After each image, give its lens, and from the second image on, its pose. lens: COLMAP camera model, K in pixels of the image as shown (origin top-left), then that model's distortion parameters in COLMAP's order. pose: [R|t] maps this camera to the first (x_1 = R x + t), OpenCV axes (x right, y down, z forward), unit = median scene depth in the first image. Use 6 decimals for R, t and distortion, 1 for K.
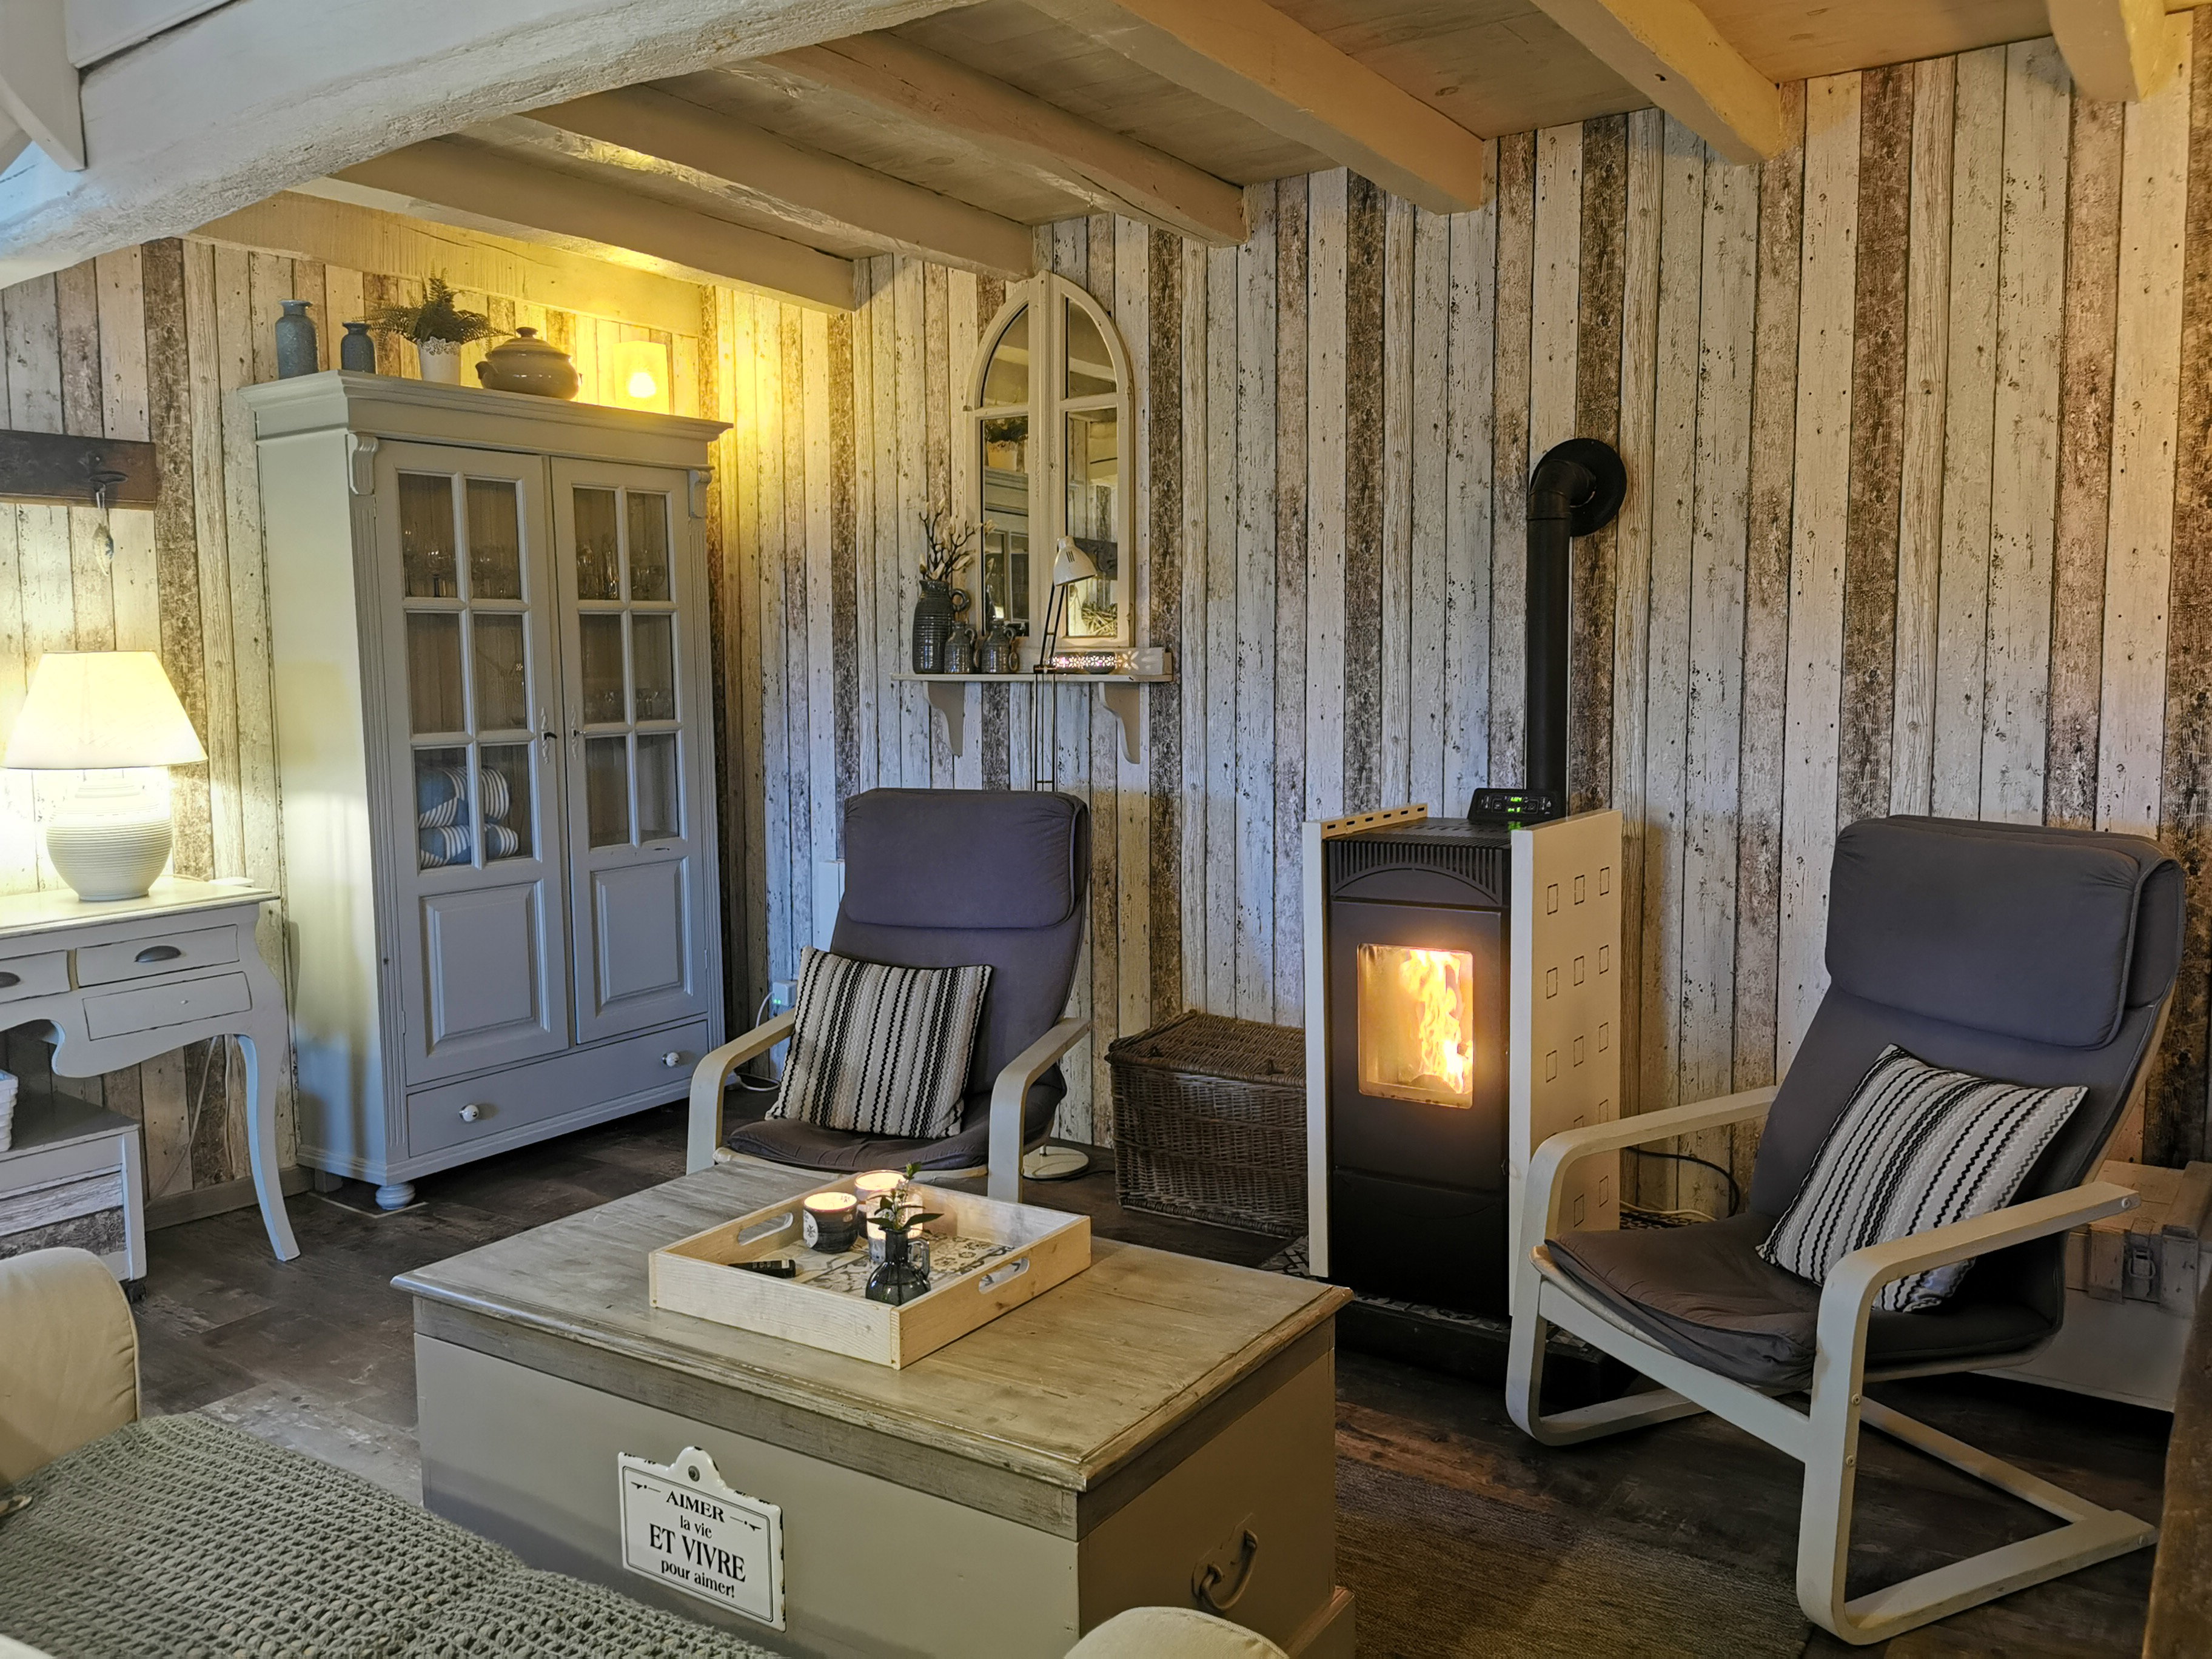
lens RADIAL K [[1737.5, 0, 1075.3], [0, 1737.5, 792.2], [0, 0, 1]] dist [0.018687, -0.019484]
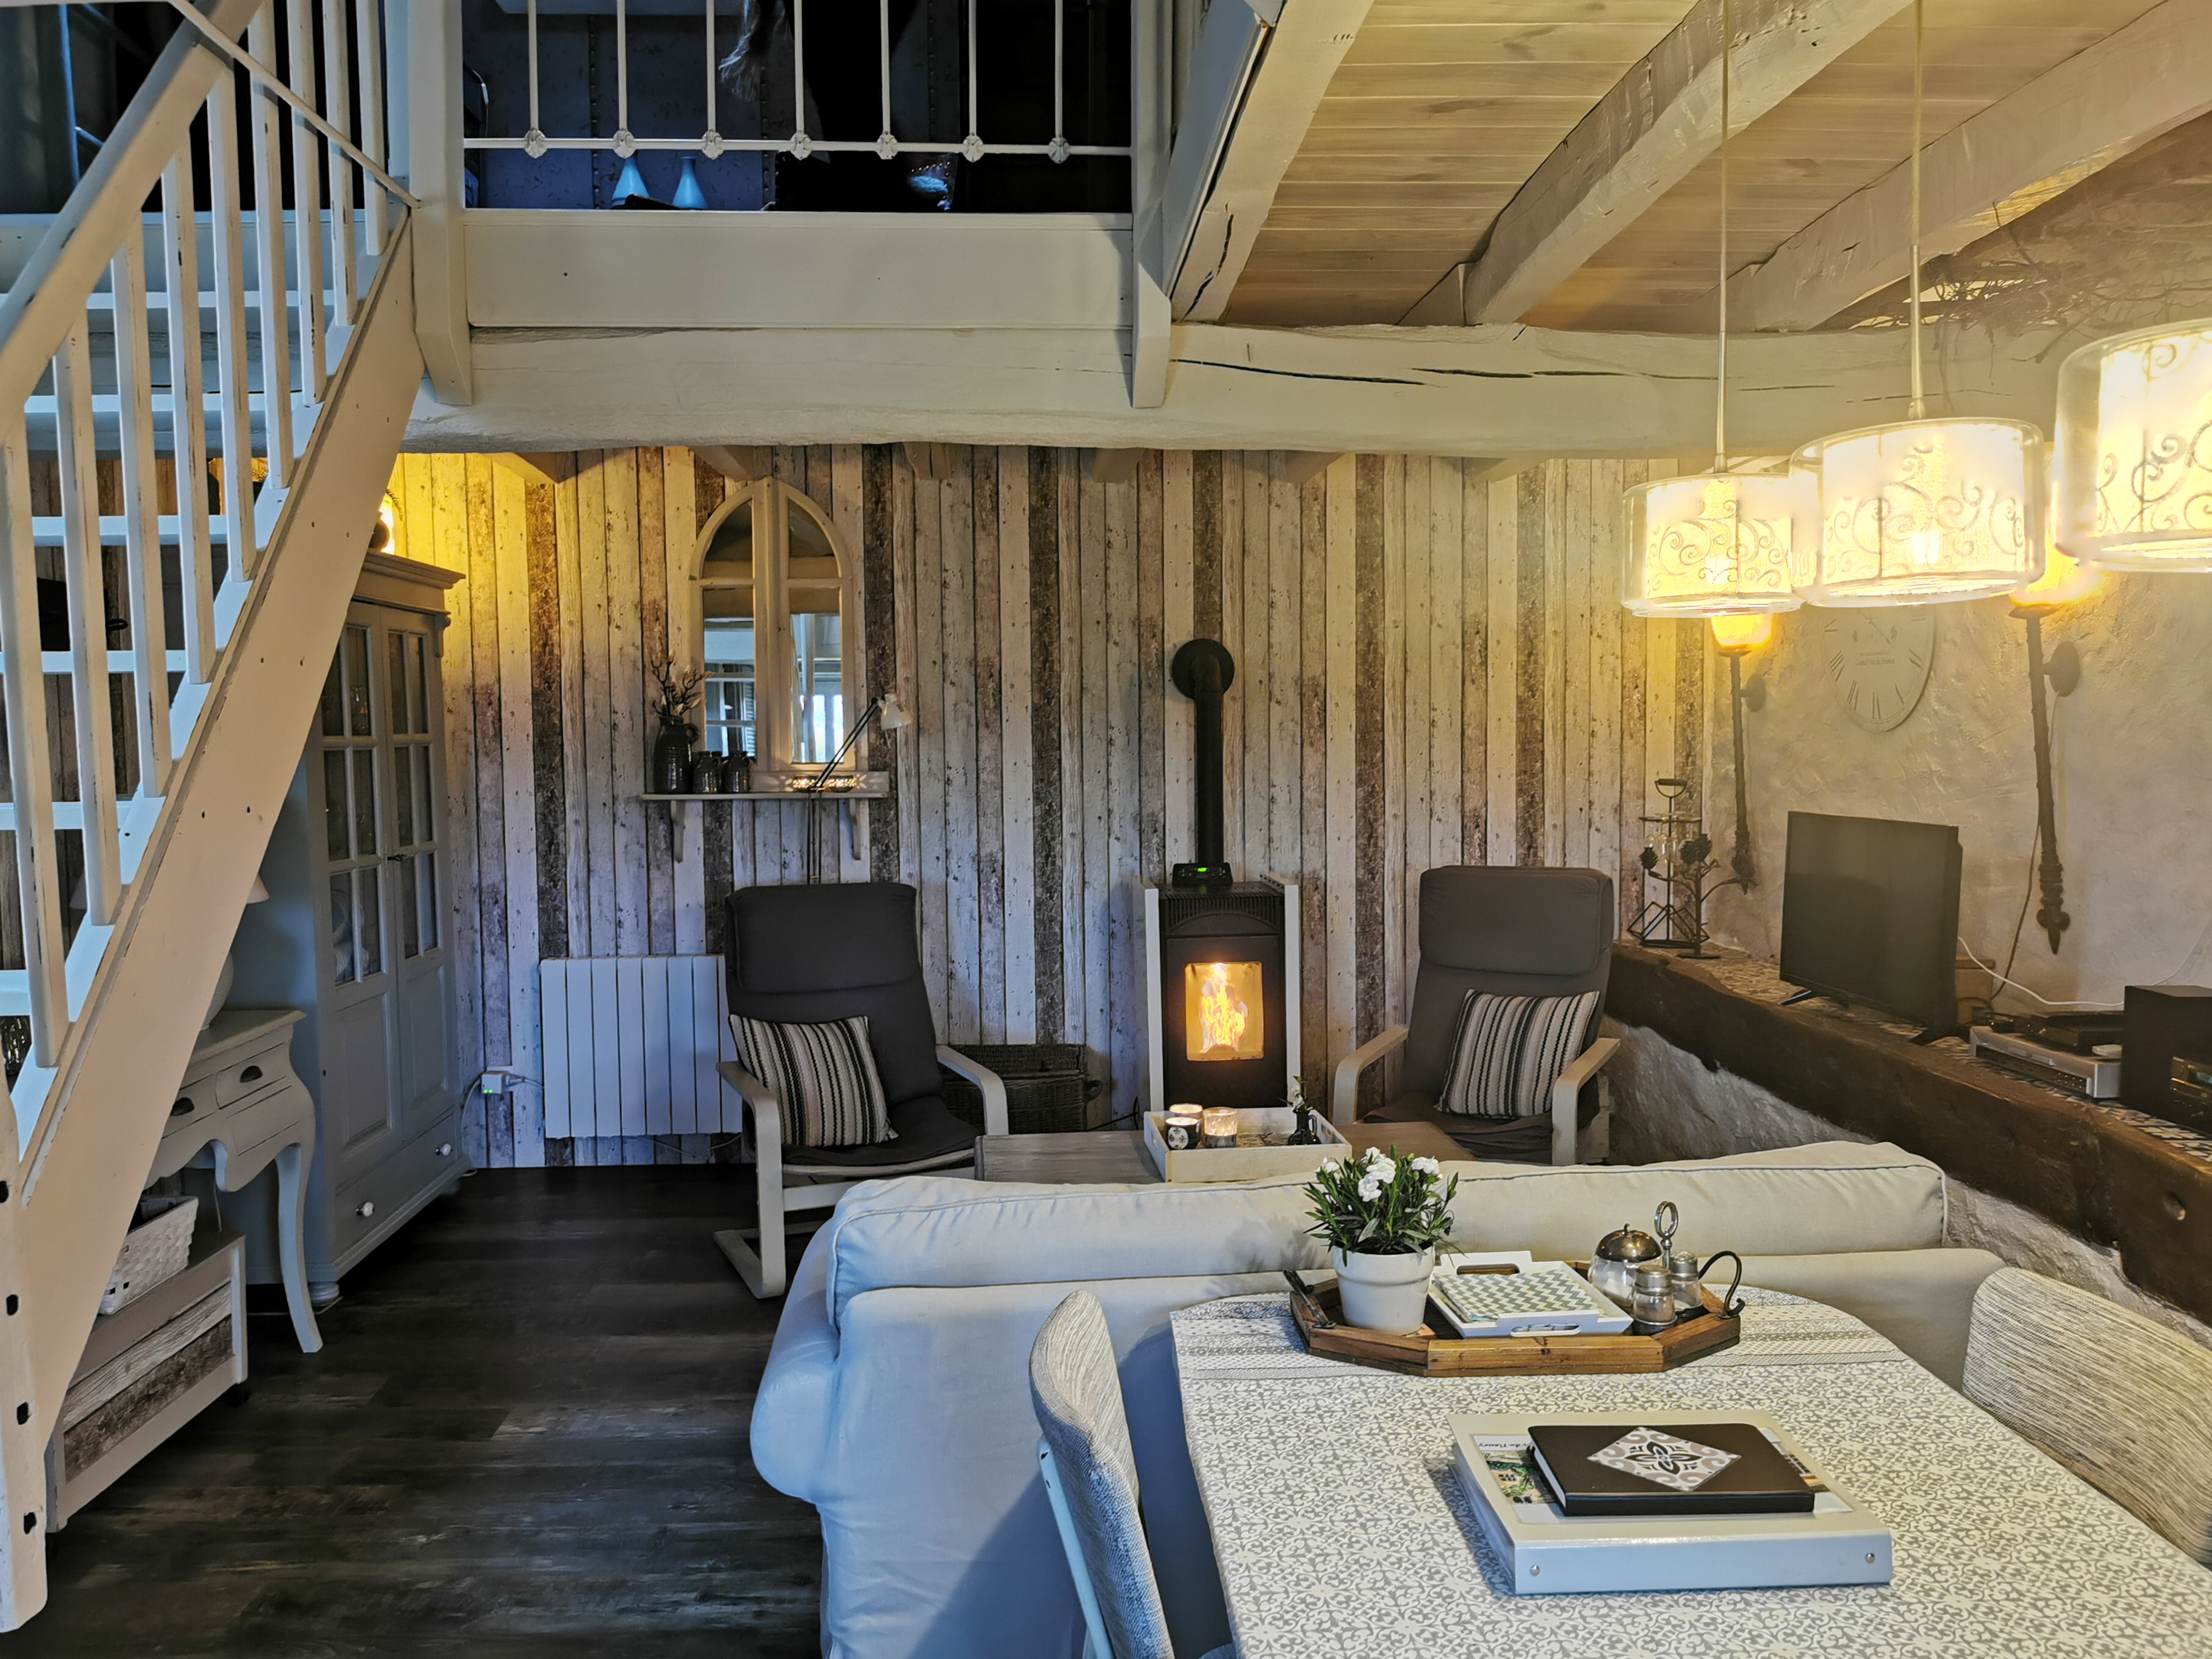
lens RADIAL K [[1737.5, 0, 1110.9], [0, 1737.5, 833.0], [0, 0, 1]] dist [0.018687, -0.019484]
pose [[0.782947, -0.034054, 0.621156, -0.692840], [0.052443, 0.998559, -0.011359, -0.013615], [-0.619874, 0.041468, 0.783605, -0.155914]]
